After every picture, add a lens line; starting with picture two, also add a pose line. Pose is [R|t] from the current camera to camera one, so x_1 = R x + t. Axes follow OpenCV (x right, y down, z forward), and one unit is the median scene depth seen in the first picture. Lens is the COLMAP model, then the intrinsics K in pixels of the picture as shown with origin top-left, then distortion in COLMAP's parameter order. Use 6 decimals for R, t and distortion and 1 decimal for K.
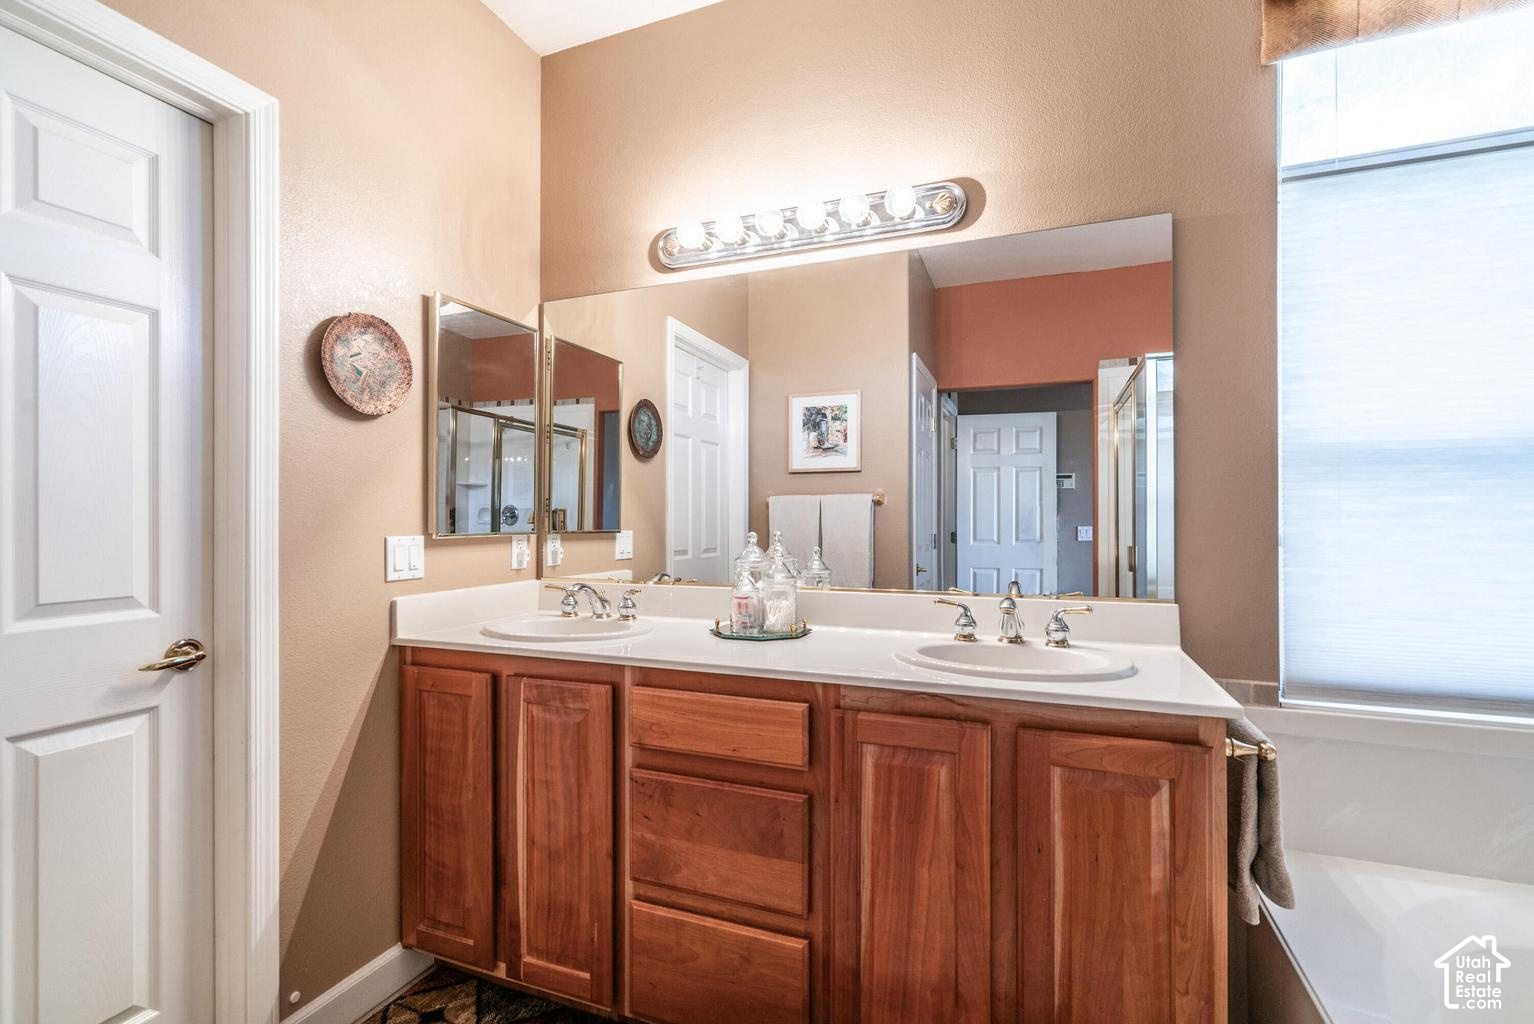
lens RADIAL K [[674.0, 0, 767.0], [0, 674.0, 512.0], [0, 0, 1]] dist [-0.018796, 0.016540]
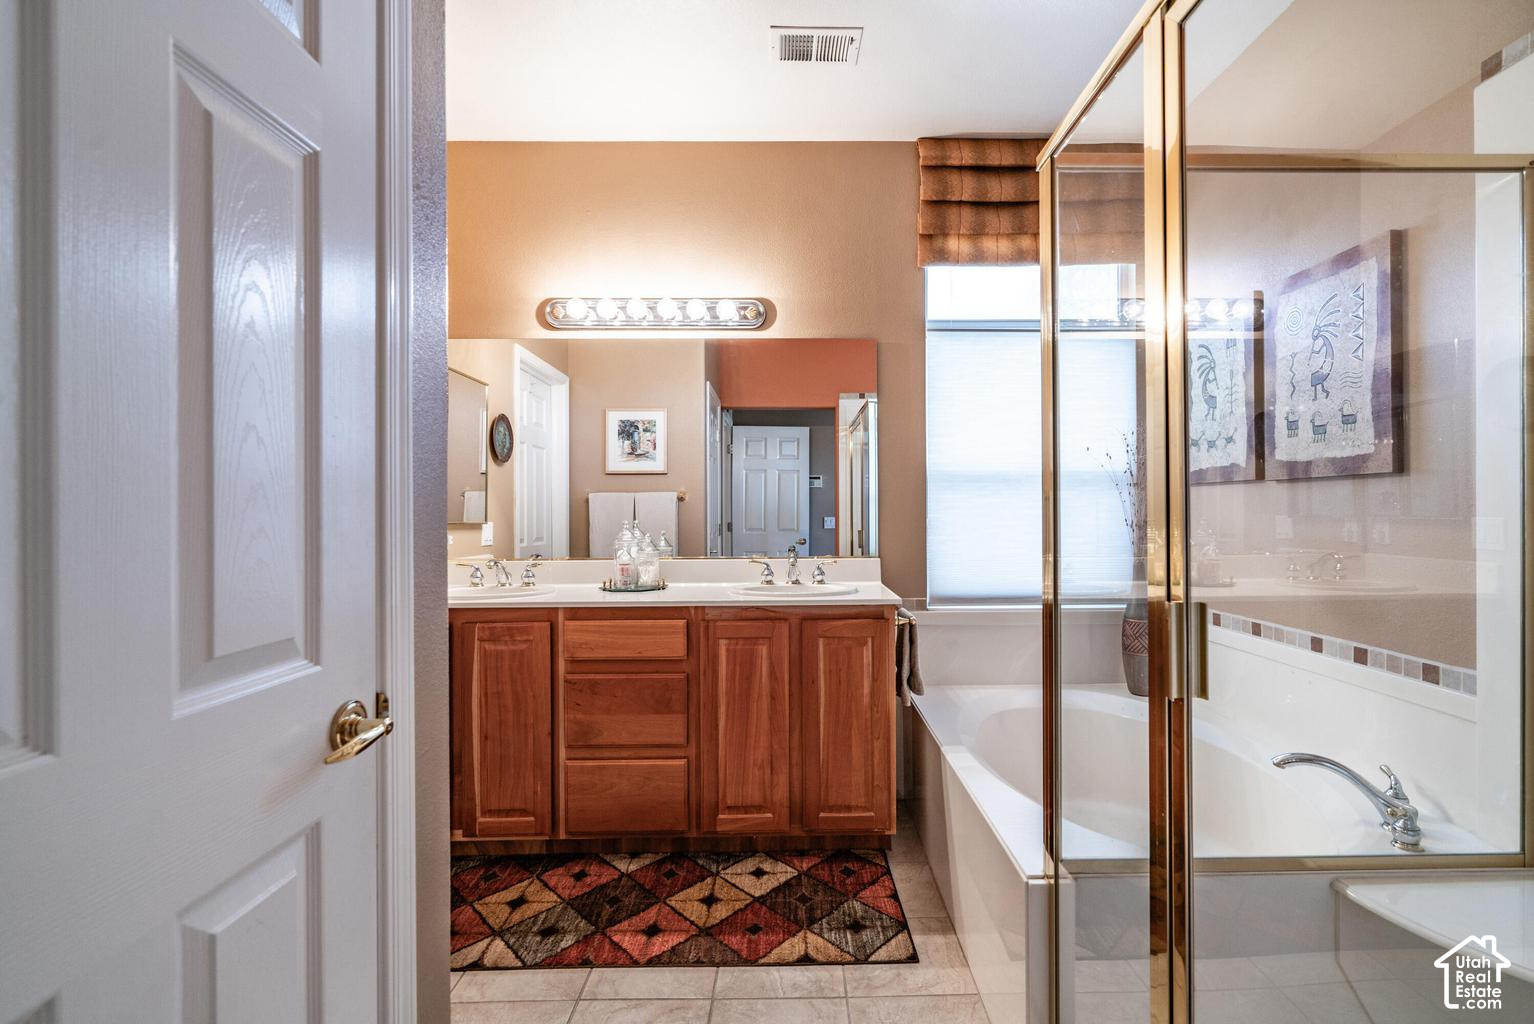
lens RADIAL K [[695.2, 0, 773.5], [0, 695.2, 502.2], [0, 0, 1]] dist [0.000228, 0.000831]
pose [[0.934009, 0.000302, 0.357251, -0.311830], [0.001269, 0.999991, -0.004164, -0.004417], [-0.357248, 0.004343, 0.933999, -0.623847]]
